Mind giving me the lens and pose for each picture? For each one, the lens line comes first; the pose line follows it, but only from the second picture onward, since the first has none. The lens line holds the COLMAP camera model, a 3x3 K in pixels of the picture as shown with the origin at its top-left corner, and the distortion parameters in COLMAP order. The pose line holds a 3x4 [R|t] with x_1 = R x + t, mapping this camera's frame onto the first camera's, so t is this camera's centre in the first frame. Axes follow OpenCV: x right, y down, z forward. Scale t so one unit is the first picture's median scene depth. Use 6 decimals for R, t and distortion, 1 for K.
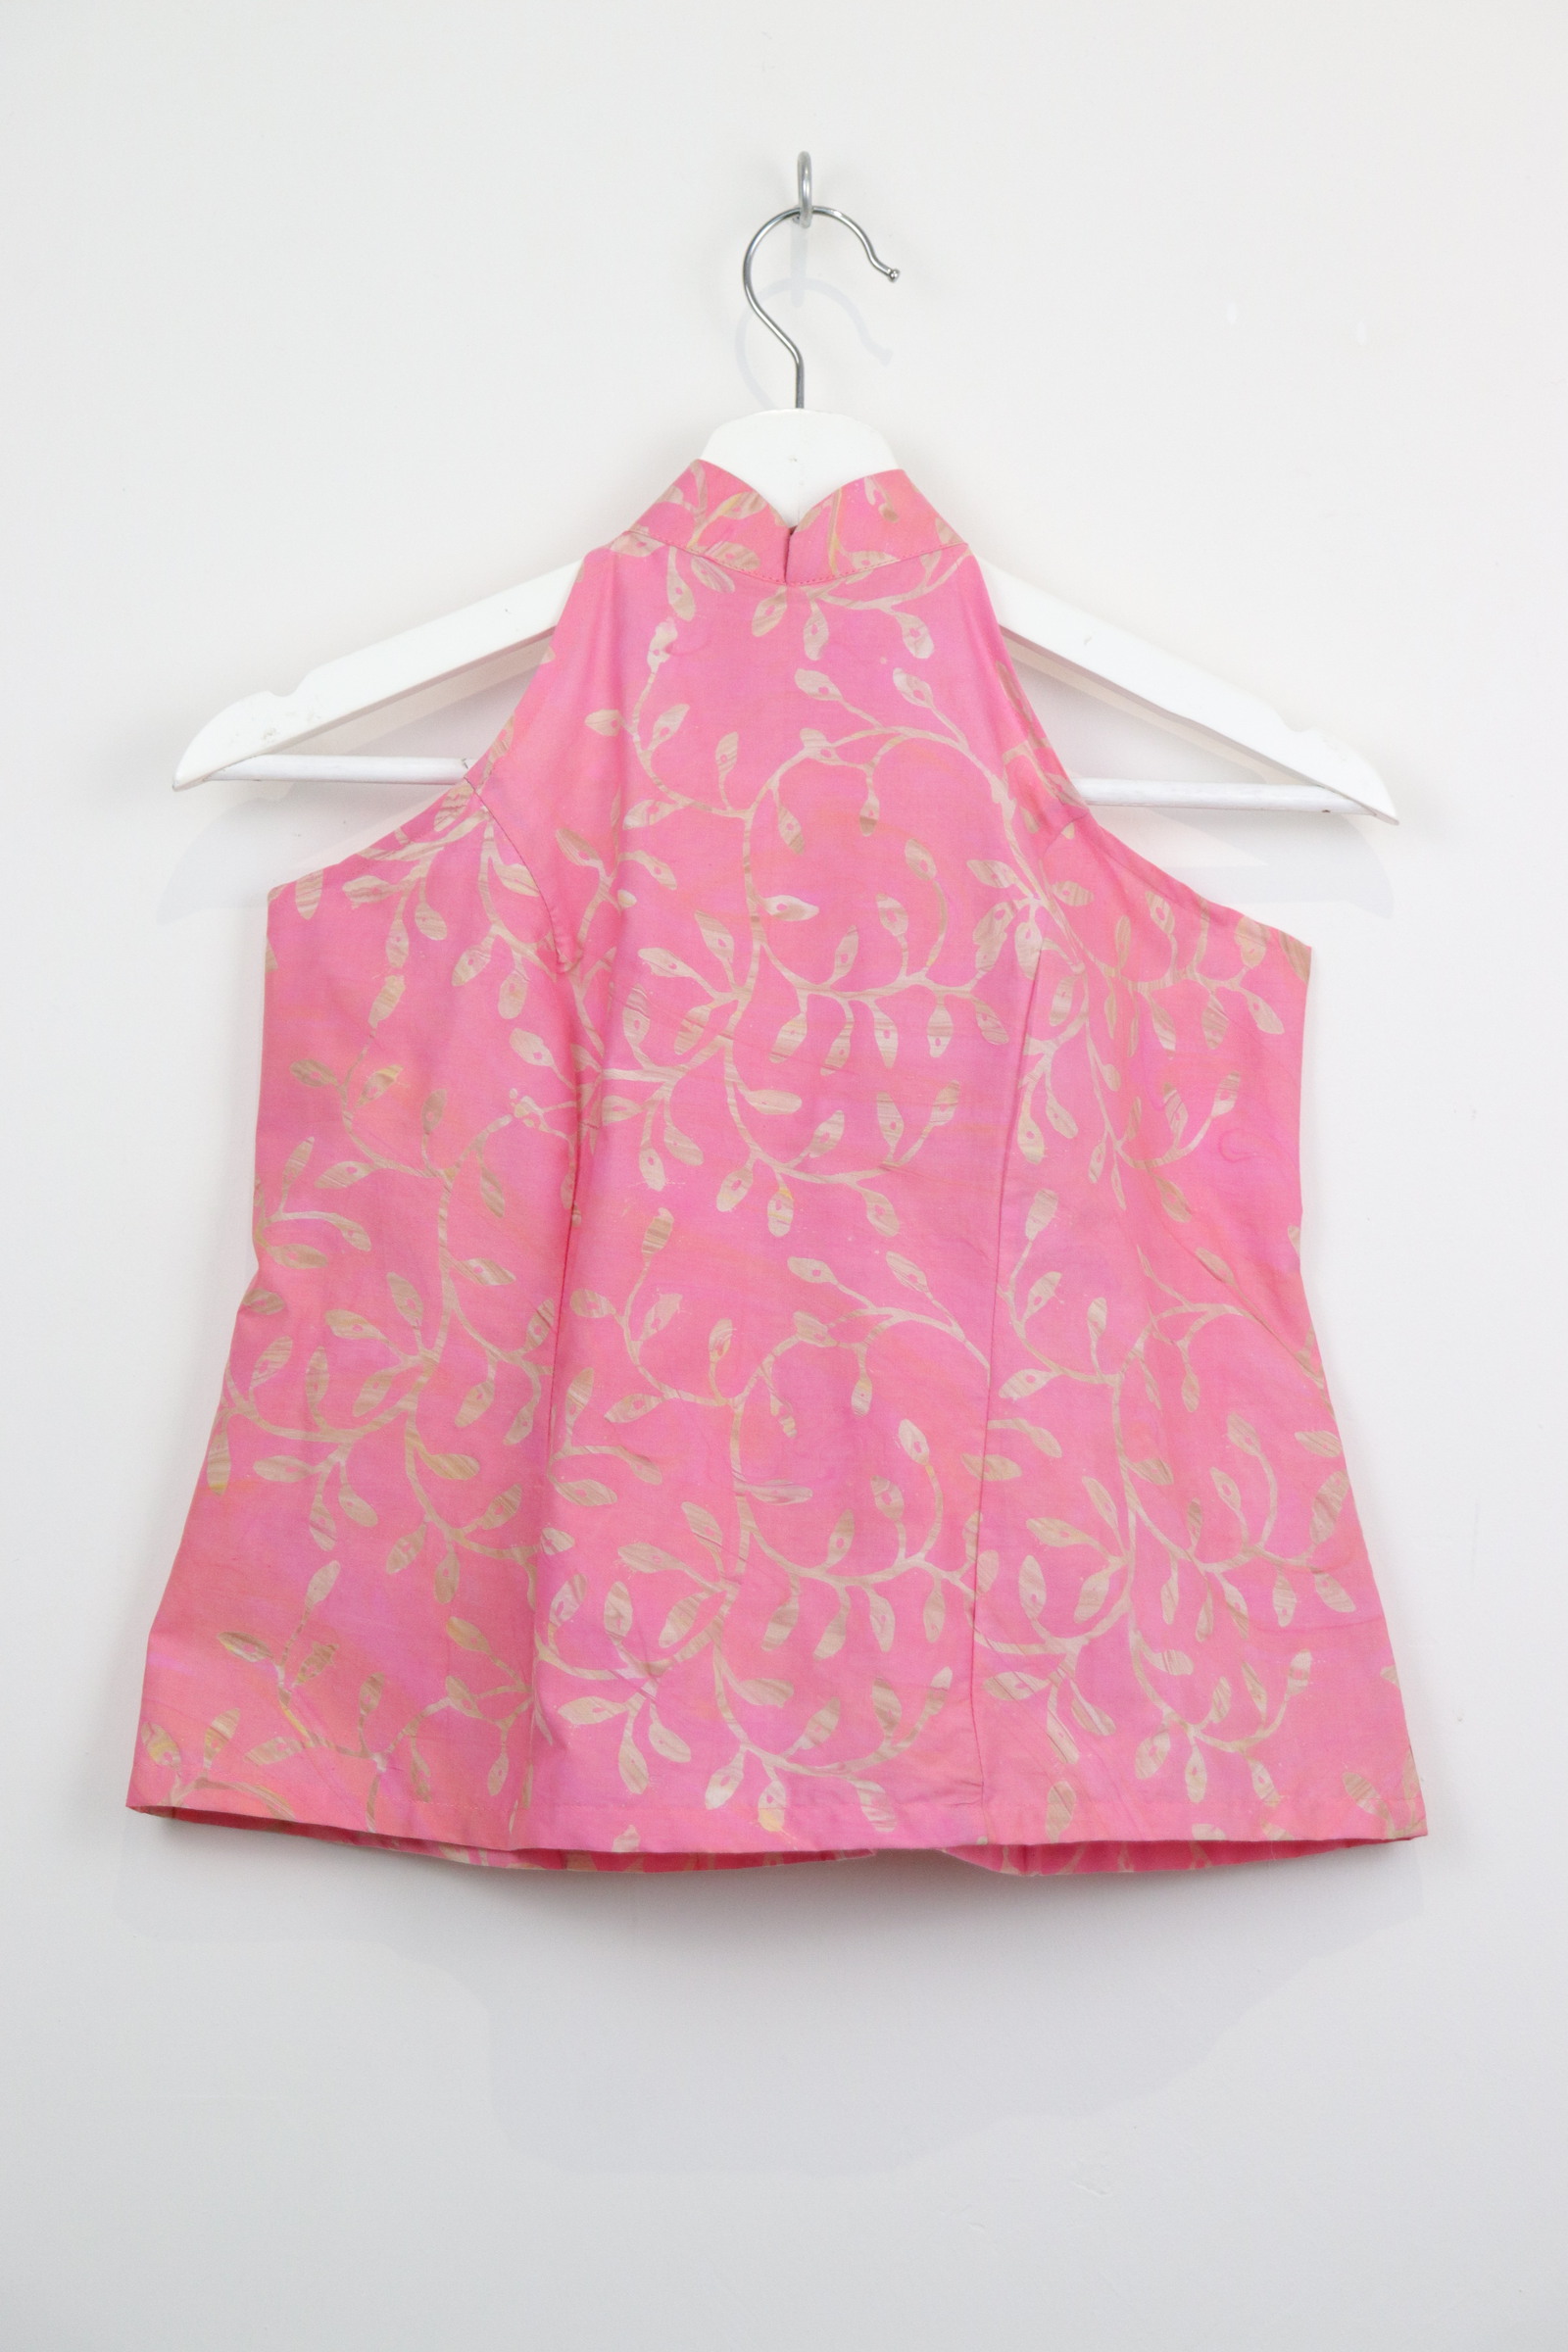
lens RADIAL K [[4015.0, 0, 790.8], [0, 4015.0, 1187.3], [0, 0, 1]] dist [0.158998, 0.000000]
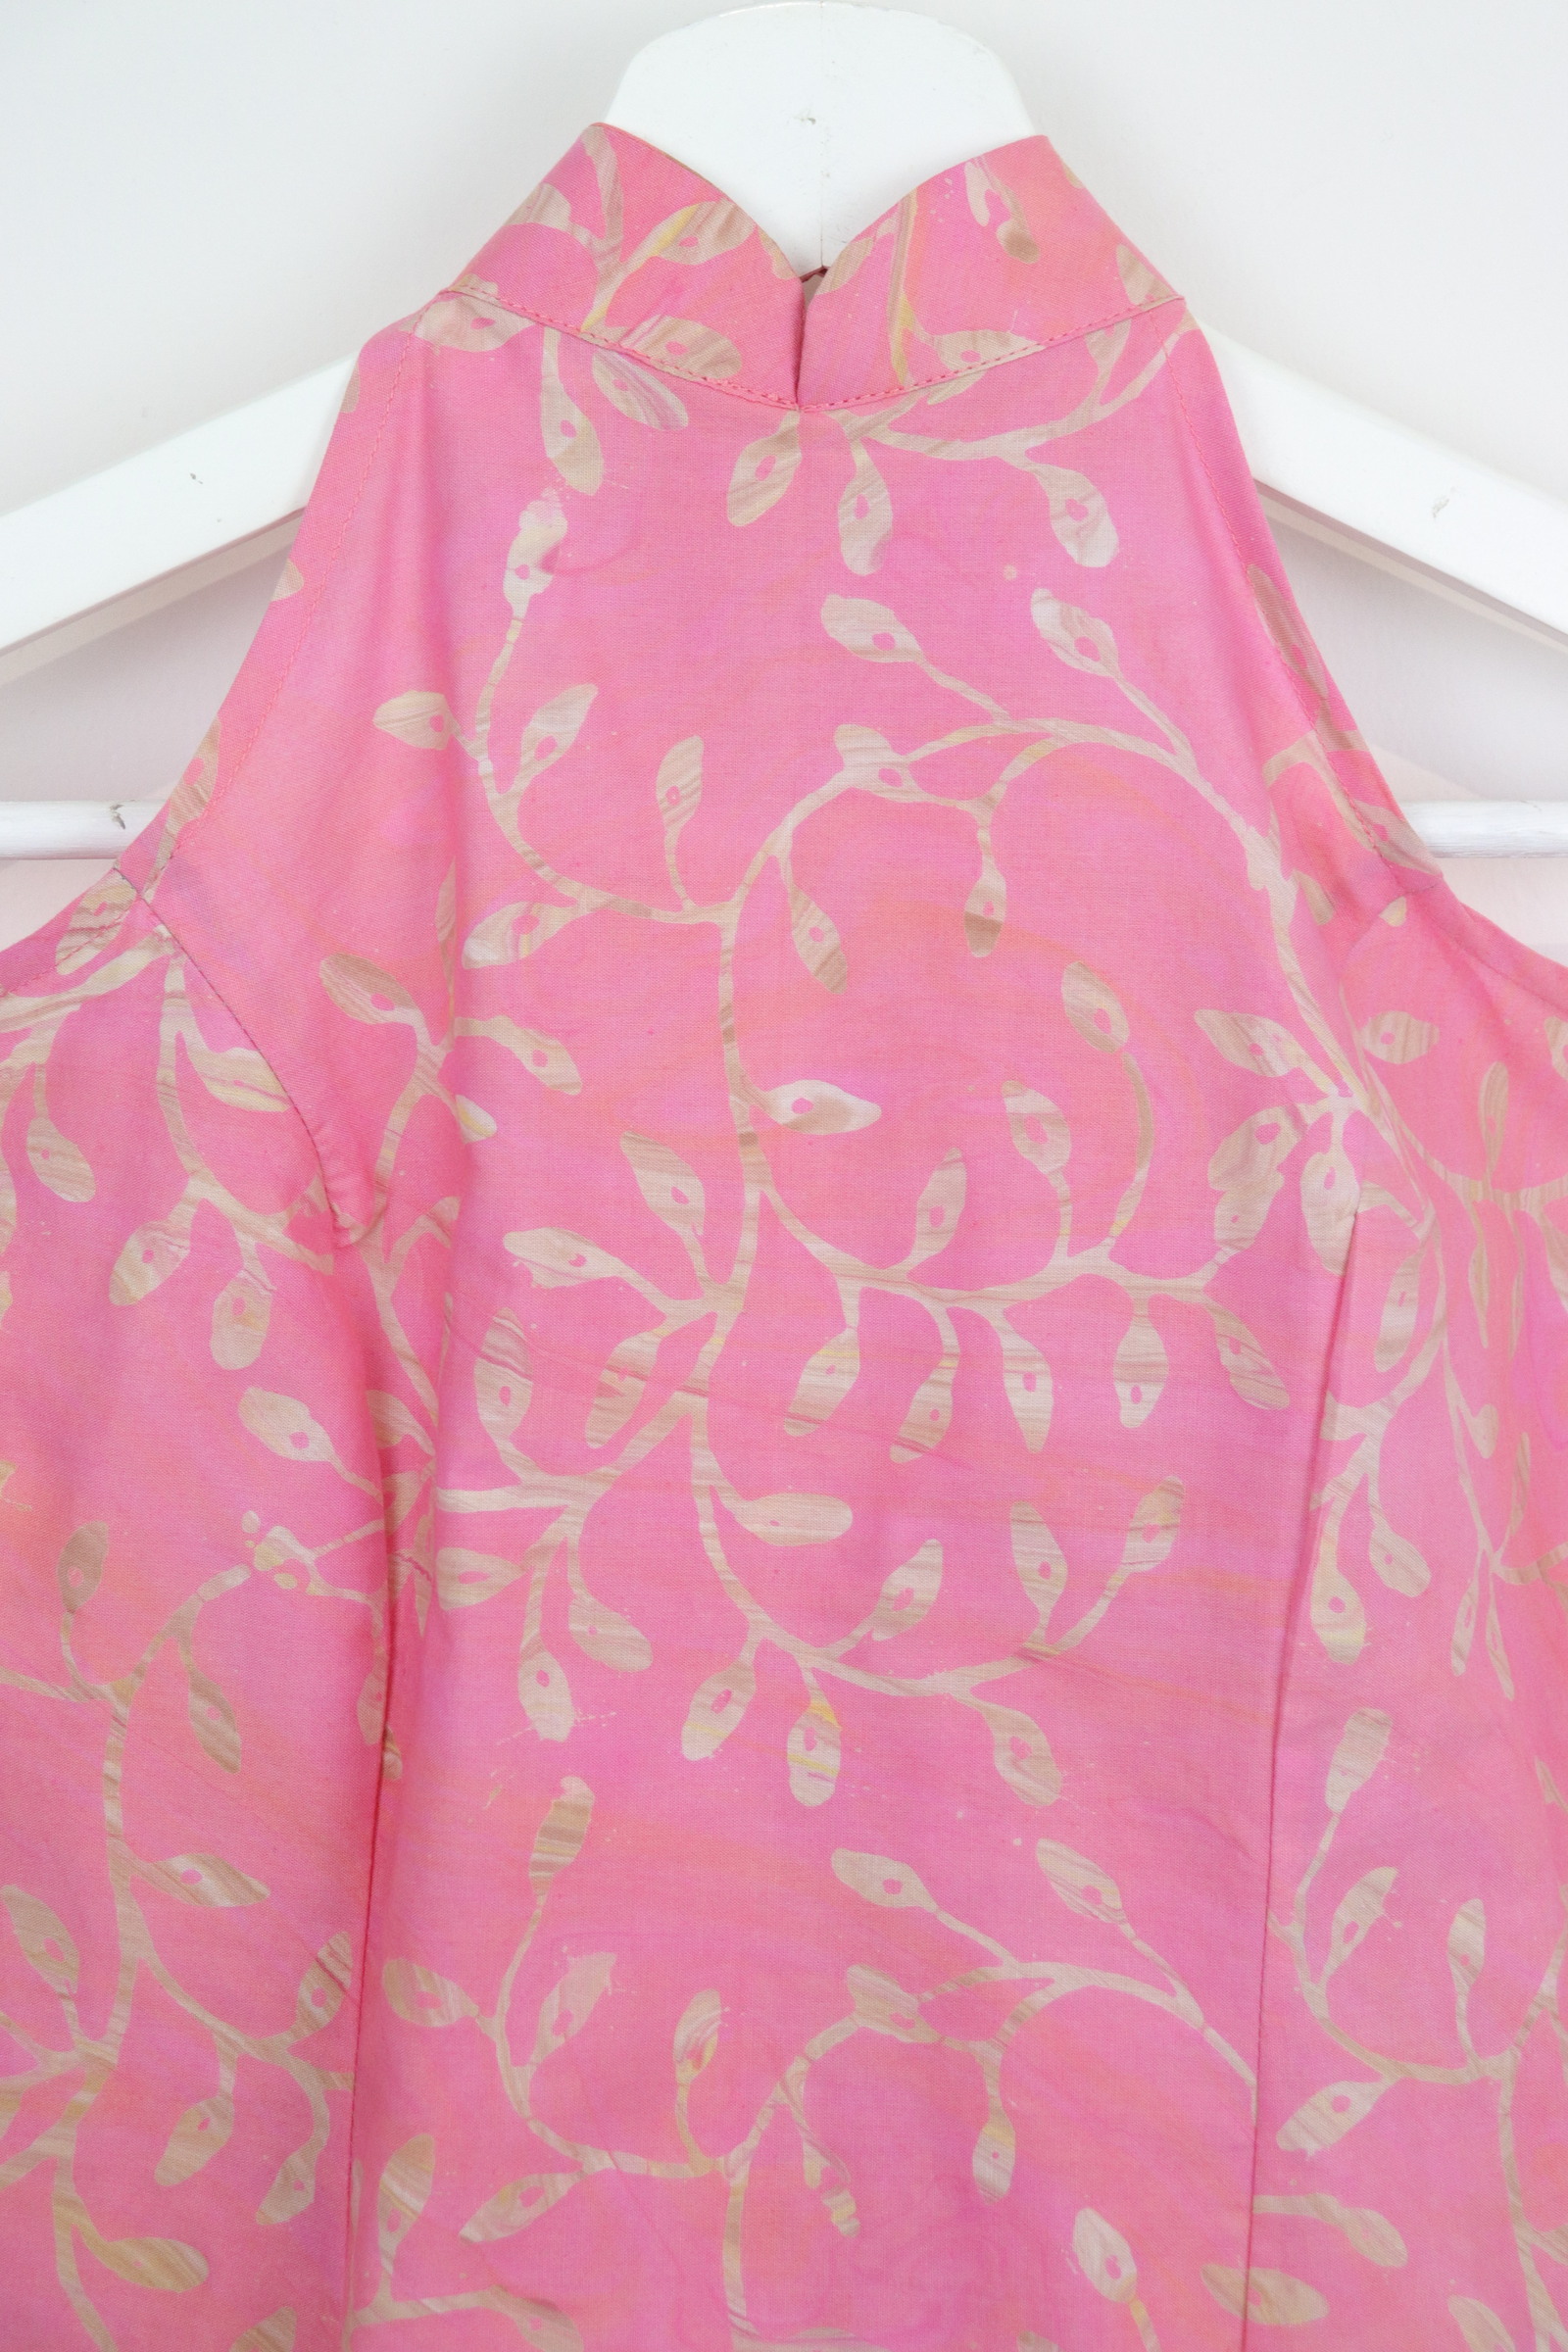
lens RADIAL K [[4015.0, 0, 785.4], [0, 4015.0, 1174.0], [0, 0, 1]] dist [0.158998, 0.000000]
pose [[0.999421, -0.022763, 0.025282, -0.016674], [0.017450, 0.980961, 0.193419, -0.155423], [-0.029204, -0.192866, 0.980790, 0.536476]]
